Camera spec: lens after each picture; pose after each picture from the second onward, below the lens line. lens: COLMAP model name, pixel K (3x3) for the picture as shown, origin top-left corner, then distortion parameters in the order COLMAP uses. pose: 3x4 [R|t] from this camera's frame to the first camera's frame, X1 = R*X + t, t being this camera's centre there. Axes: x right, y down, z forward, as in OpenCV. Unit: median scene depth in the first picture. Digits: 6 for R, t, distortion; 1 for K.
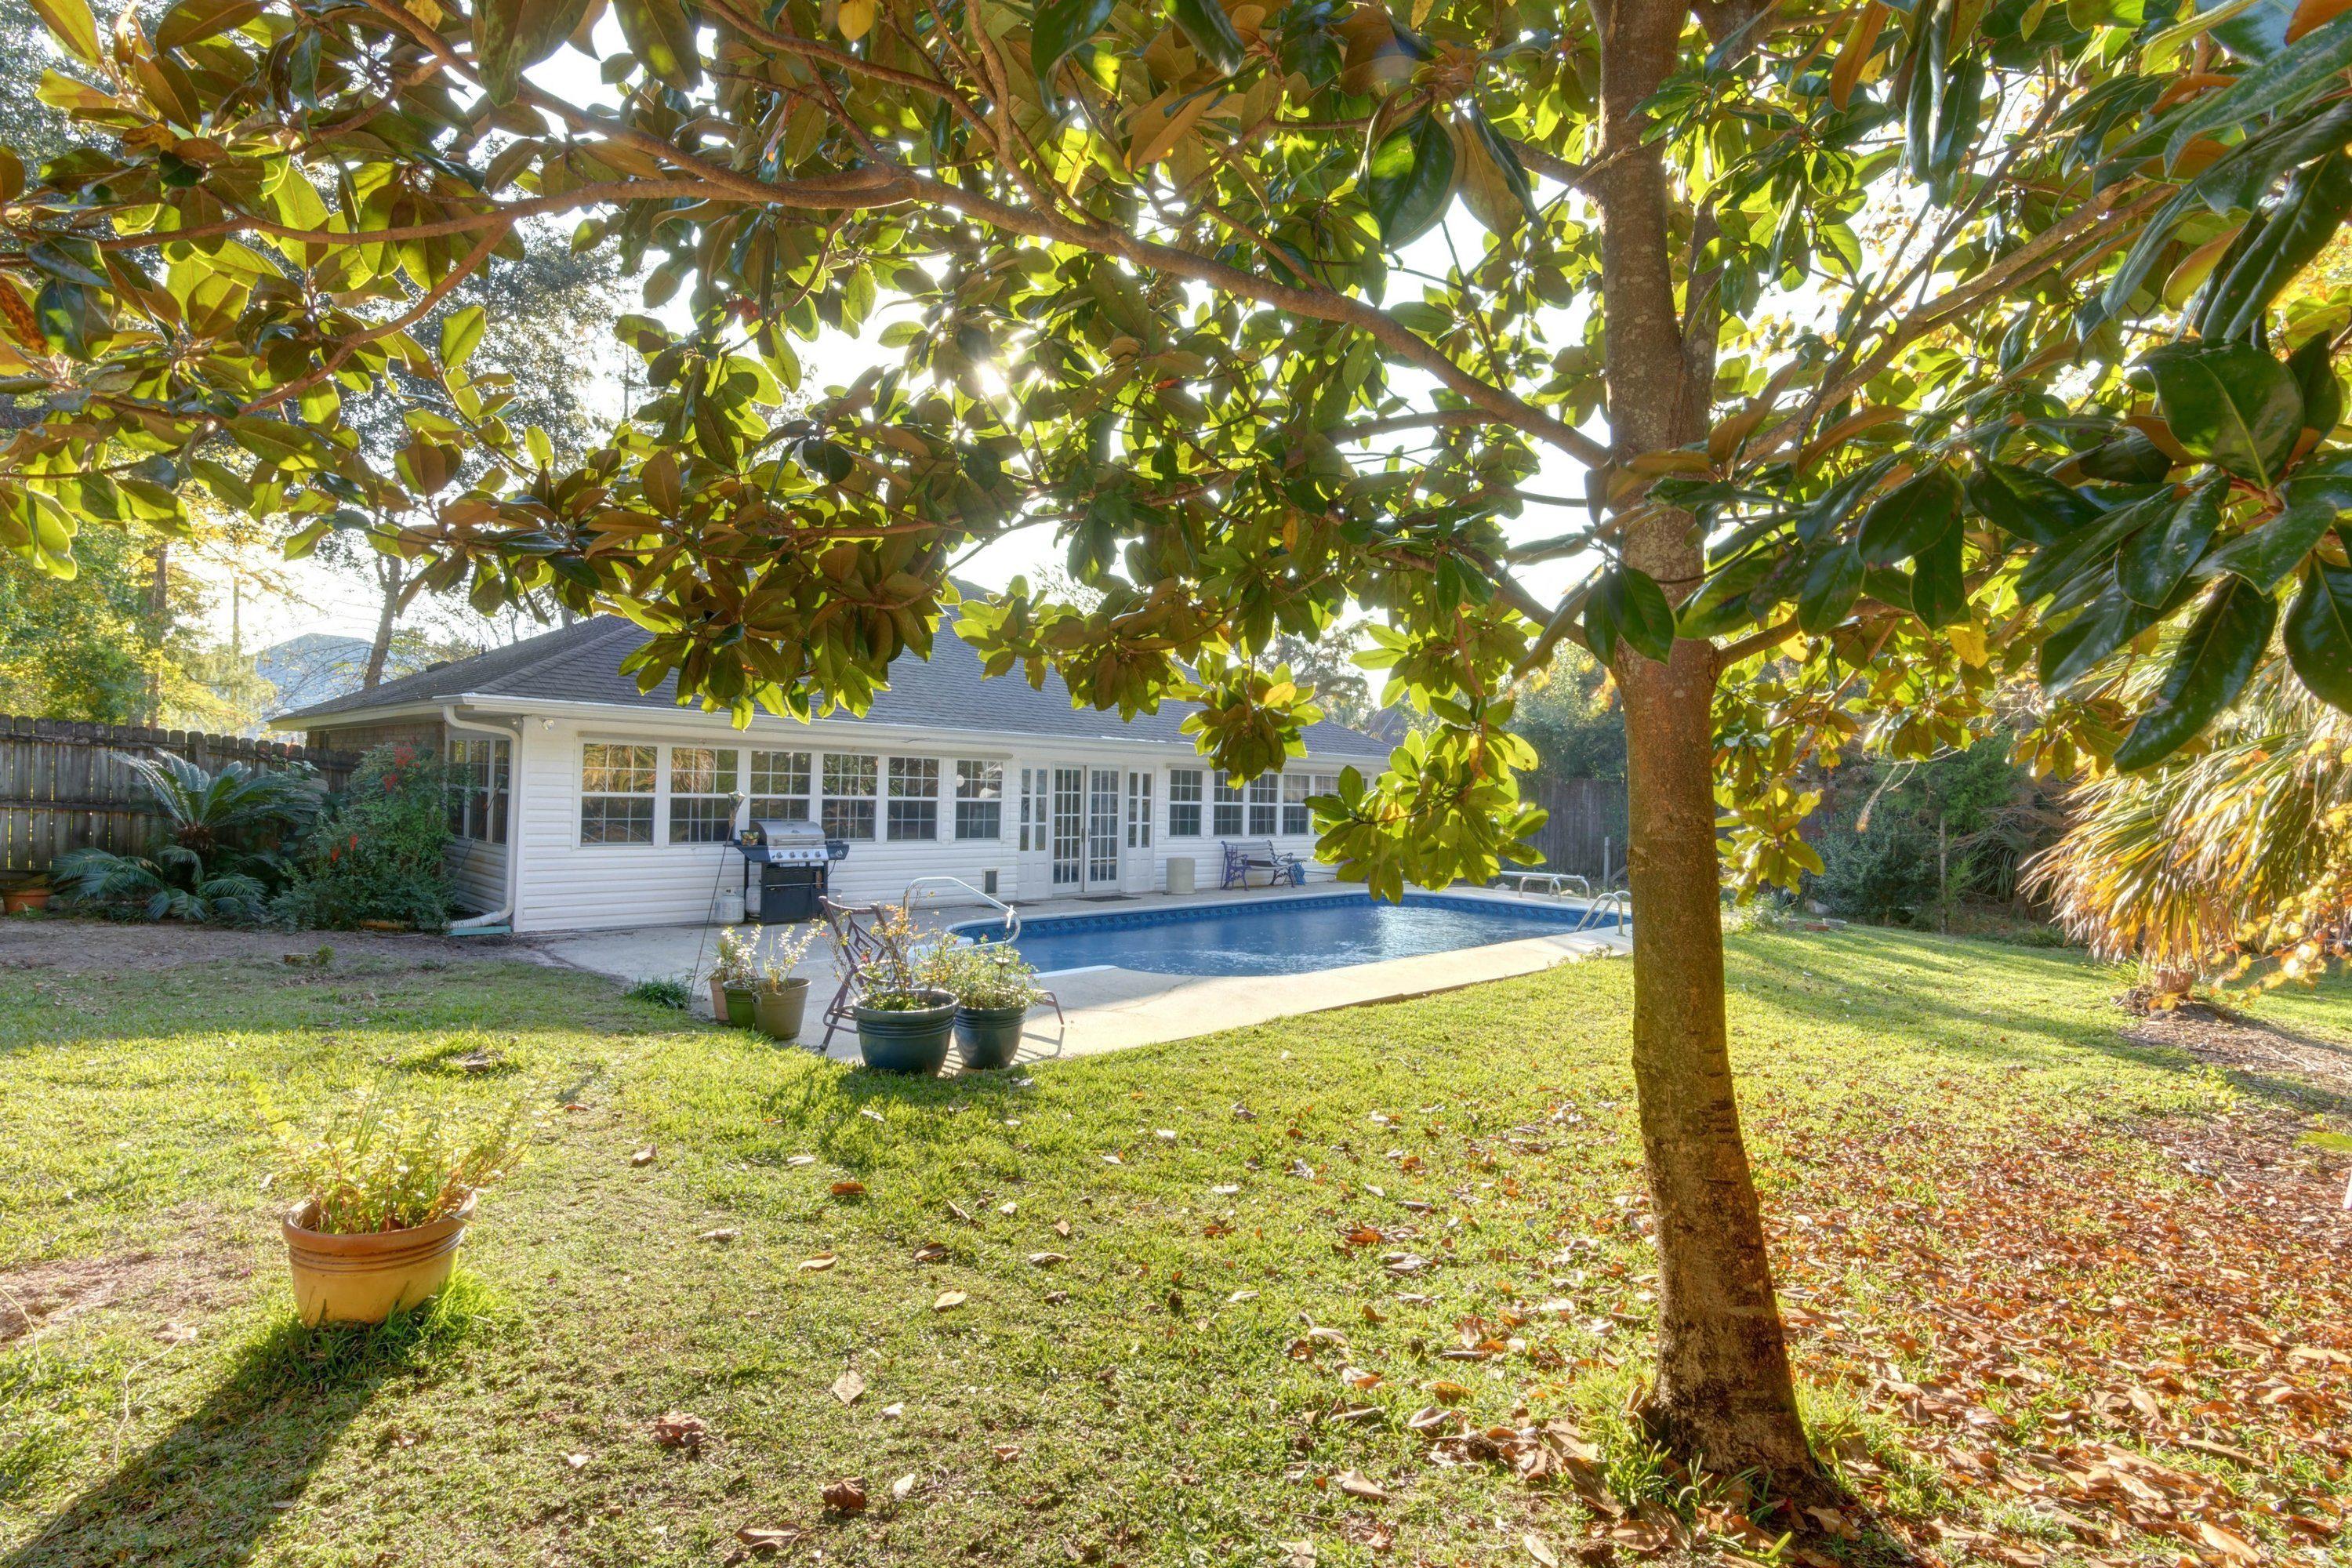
lens RADIAL K [[1107.7, 0, 1176.0], [0, 1107.7, 784.0], [0, 0, 1]] dist [-0.003395, -0.000378]
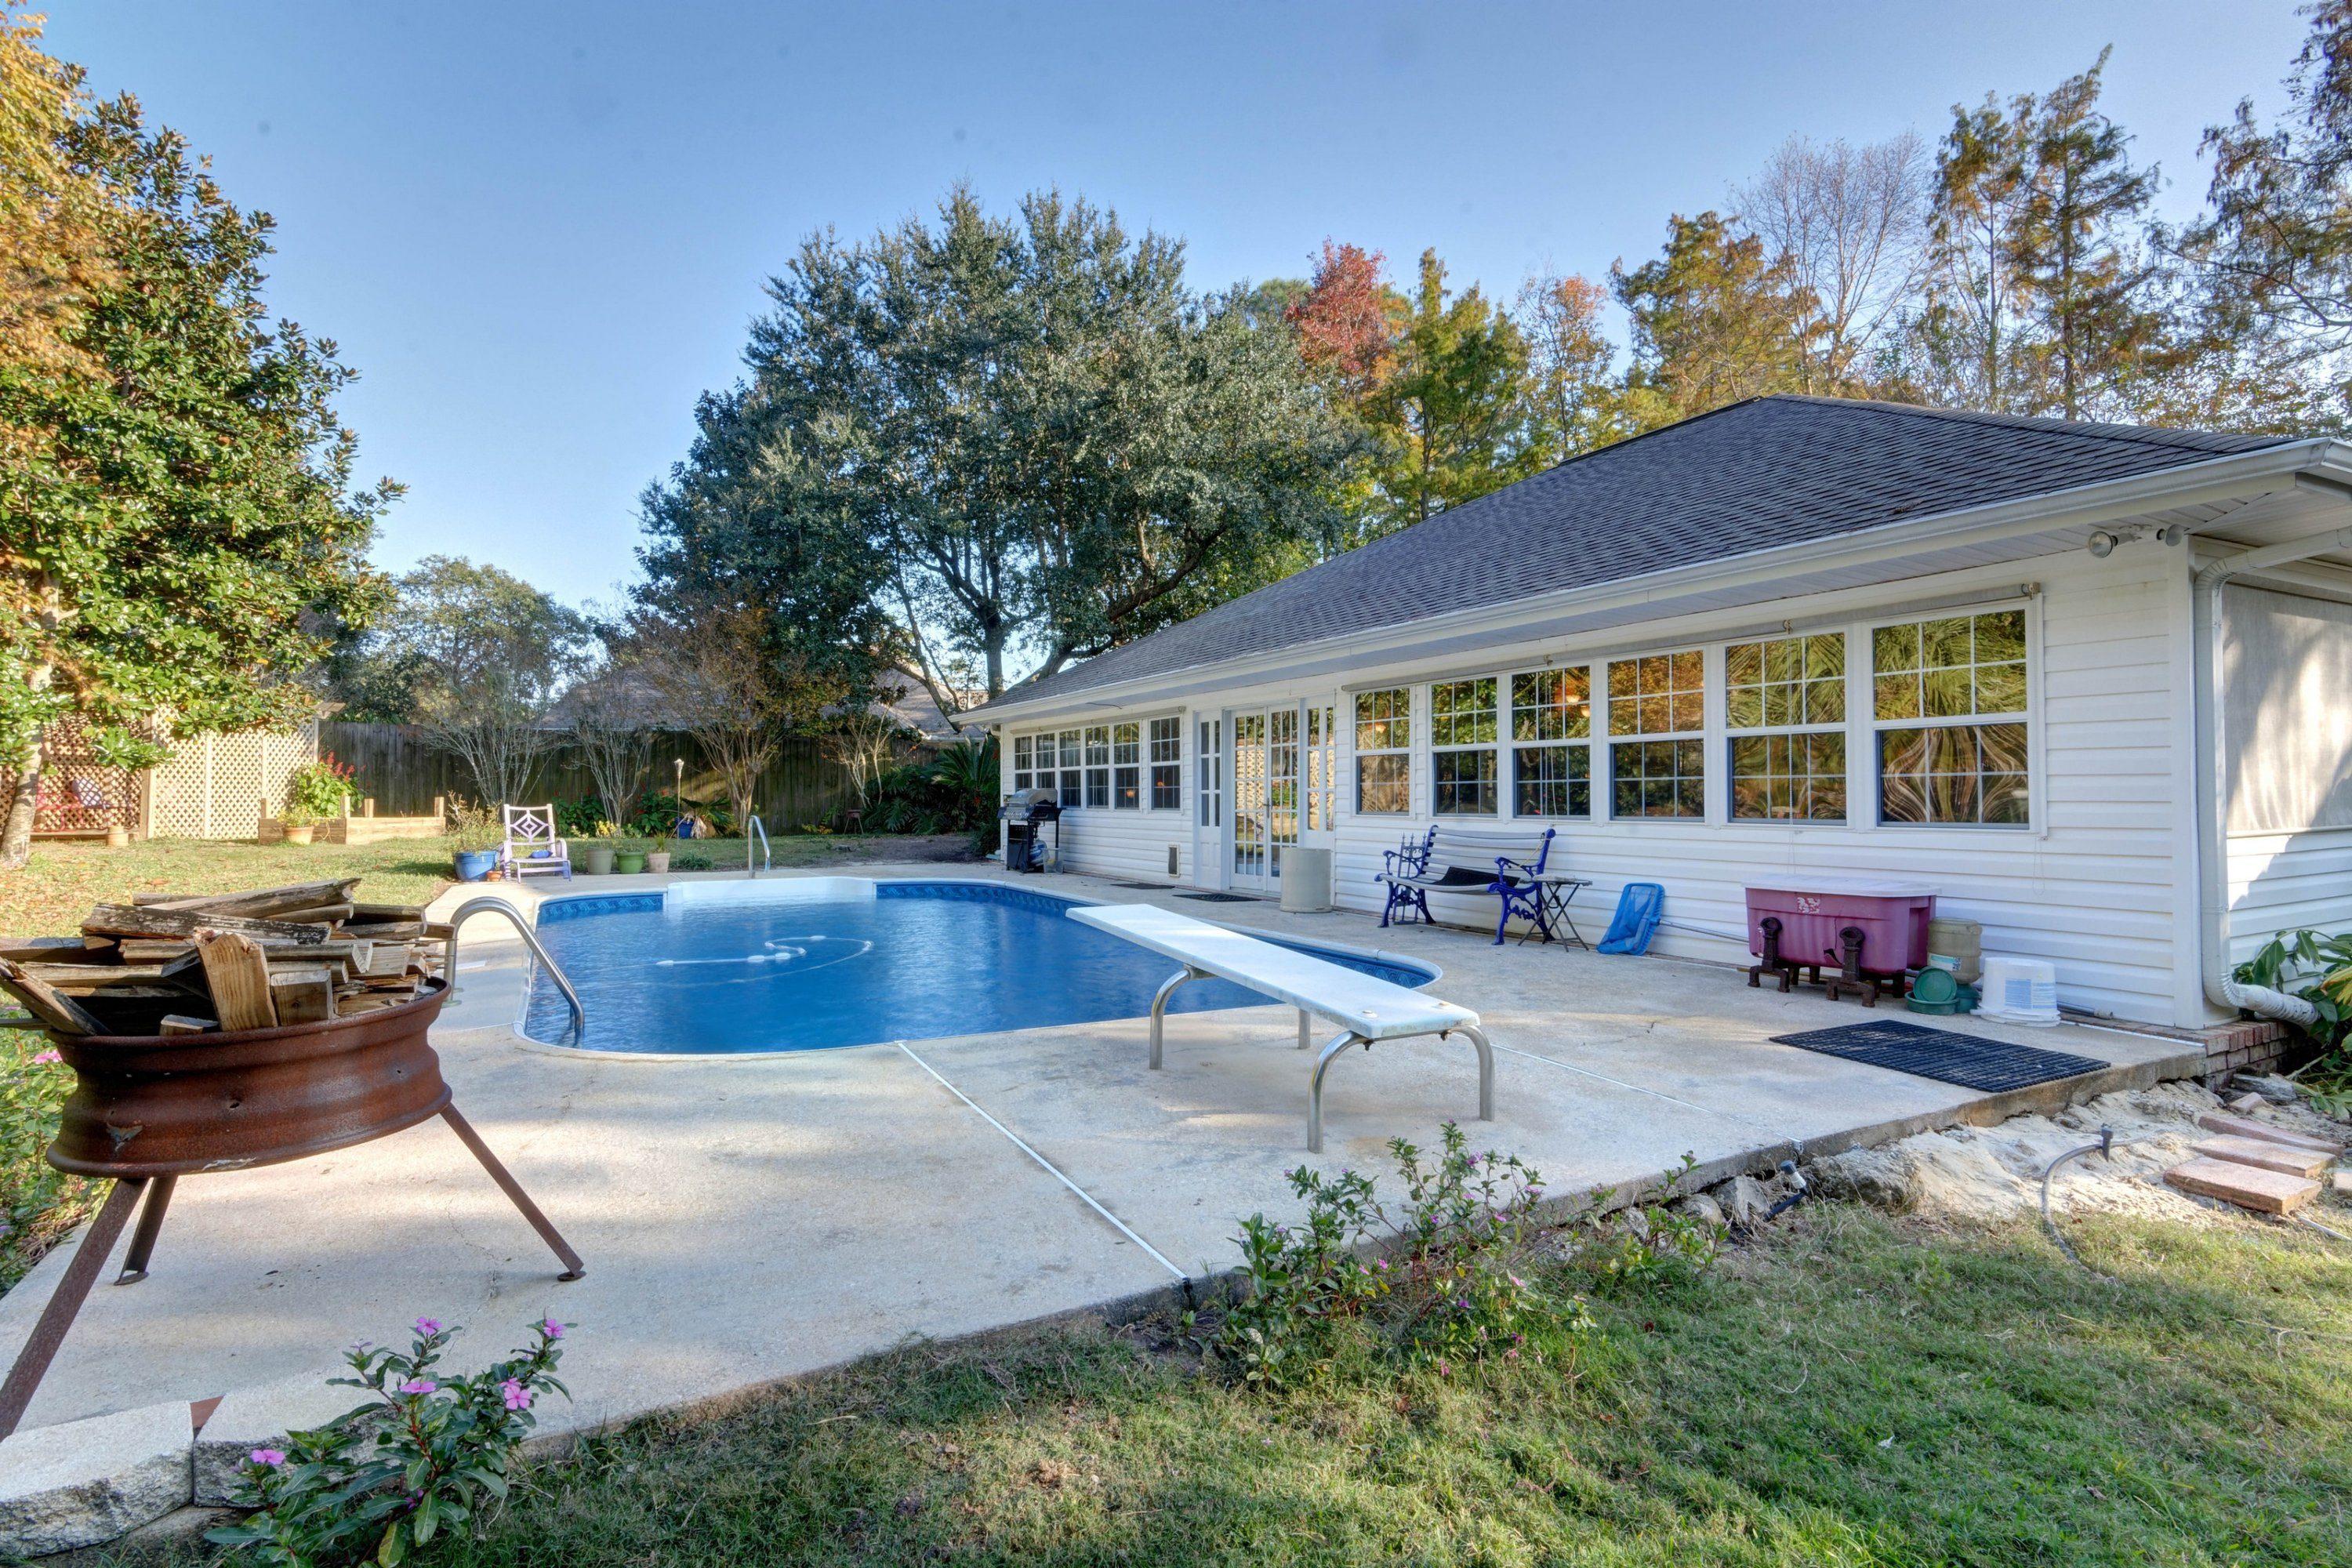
lens RADIAL K [[1141.4, 0, 1176.0], [0, 1141.4, 784.0], [0, 0, 1]] dist [0.001019, 0.000208]
pose [[-0.296956, 0.016916, -0.954741, 0.636539], [0.066177, 0.997804, -0.002905, 0.030990], [0.952595, -0.064045, -0.297423, 1.207511]]
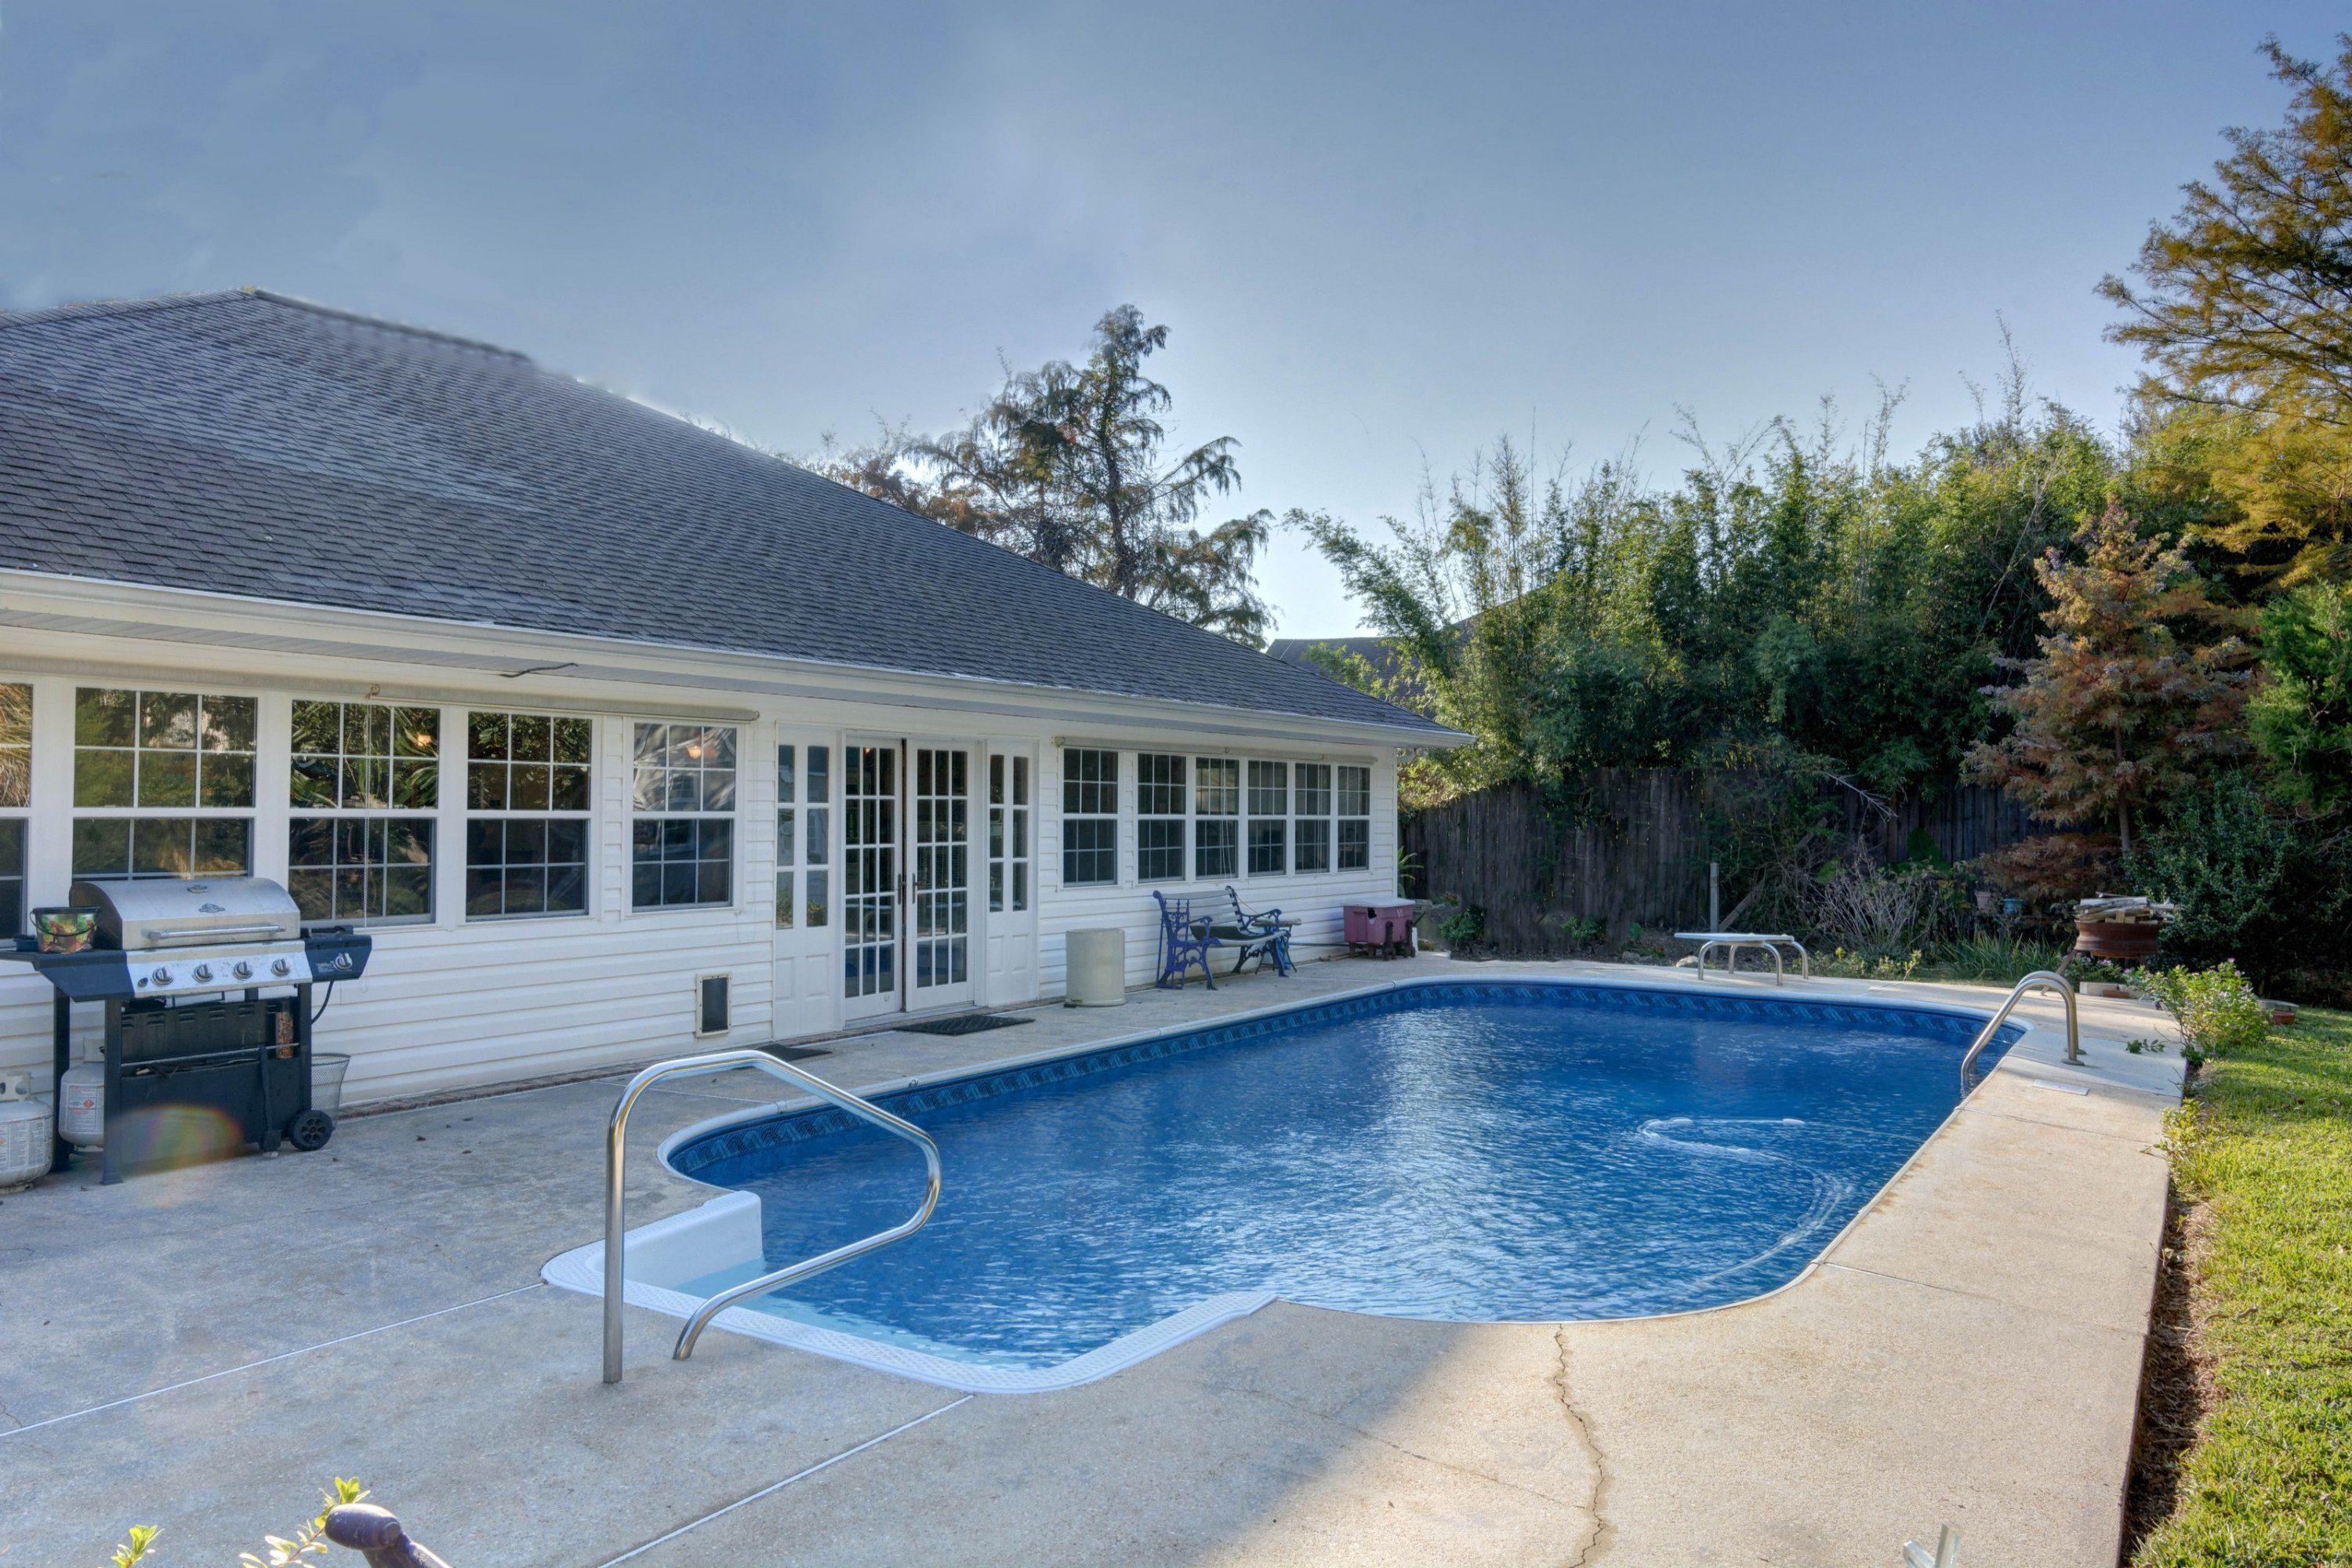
lens RADIAL K [[1592.7, 0, 1176.0], [0, 1592.7, 784.0], [0, 0, 1]] dist [0.002831, -0.000343]
pose [[0.978888, -0.008465, 0.204223, -0.111515], [0.009127, 0.999956, -0.002300, 0.005058], [-0.204194, 0.004115, 0.978922, 0.335340]]
